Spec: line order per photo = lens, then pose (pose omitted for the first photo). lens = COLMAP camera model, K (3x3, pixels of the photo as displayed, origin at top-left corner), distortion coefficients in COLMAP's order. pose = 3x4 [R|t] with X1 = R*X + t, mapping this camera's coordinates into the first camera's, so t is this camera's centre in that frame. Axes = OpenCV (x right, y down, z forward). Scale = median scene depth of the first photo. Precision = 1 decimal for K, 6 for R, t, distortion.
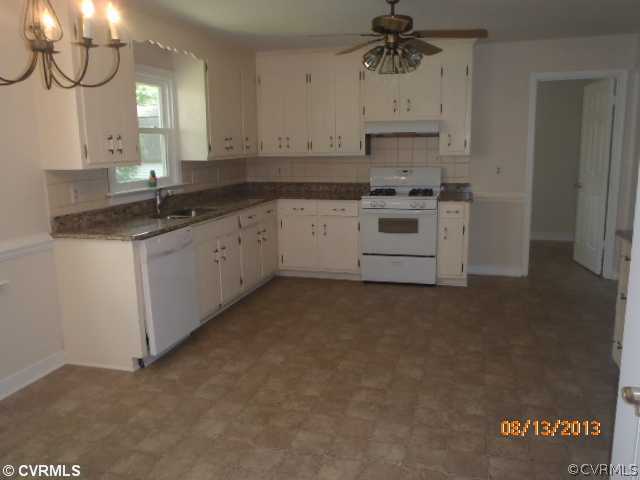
lens RADIAL K [[522.4, 0, 320.0], [0, 522.4, 240.0], [0, 0, 1]] dist [-0.000824, -0.000735]
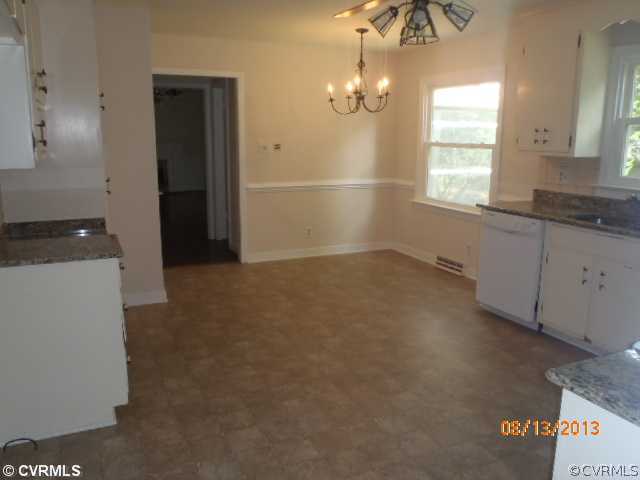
lens RADIAL K [[522.4, 0, 320.0], [0, 522.4, 240.0], [0, 0, 1]] dist [-0.000824, -0.000735]
pose [[-0.787108, 0.125696, -0.603872, 0.677887], [-0.113274, 0.932910, 0.341830, -0.282317], [0.606325, 0.337460, -0.720063, 1.474652]]
